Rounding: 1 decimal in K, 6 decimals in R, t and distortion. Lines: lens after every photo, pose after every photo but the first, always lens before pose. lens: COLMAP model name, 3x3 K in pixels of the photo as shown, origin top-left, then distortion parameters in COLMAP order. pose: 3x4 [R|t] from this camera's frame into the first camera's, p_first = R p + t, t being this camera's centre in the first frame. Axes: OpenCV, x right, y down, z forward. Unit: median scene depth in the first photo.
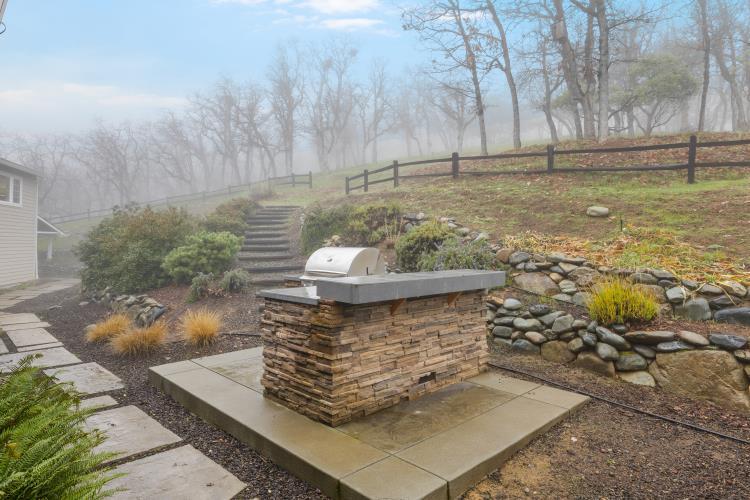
lens RADIAL K [[451.5, 0, 374.2], [0, 451.5, 248.5], [0, 0, 1]] dist [0.002809, 0.000079]
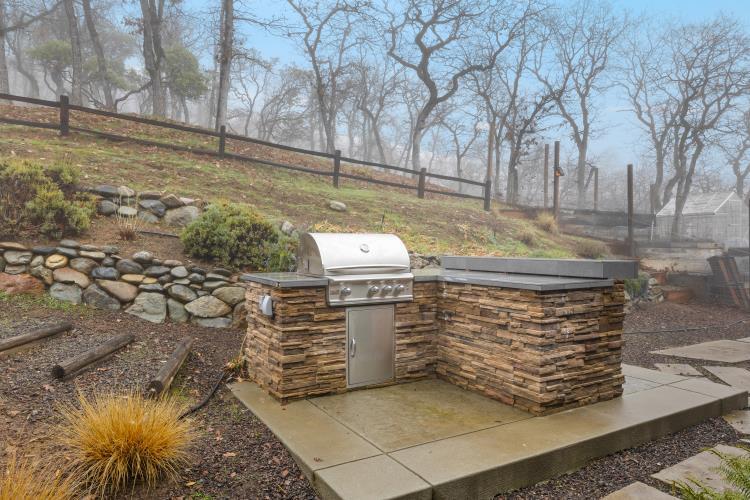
lens RADIAL K [[502.8, 0, 374.5], [0, 502.8, 249.5], [0, 0, 1]] dist [-0.001909, -0.000697]
pose [[0.238268, -0.009577, 0.971152, -1.247521], [0.008522, 0.999933, 0.007770, 0.026393], [-0.971162, 0.006425, 0.238334, 1.145169]]
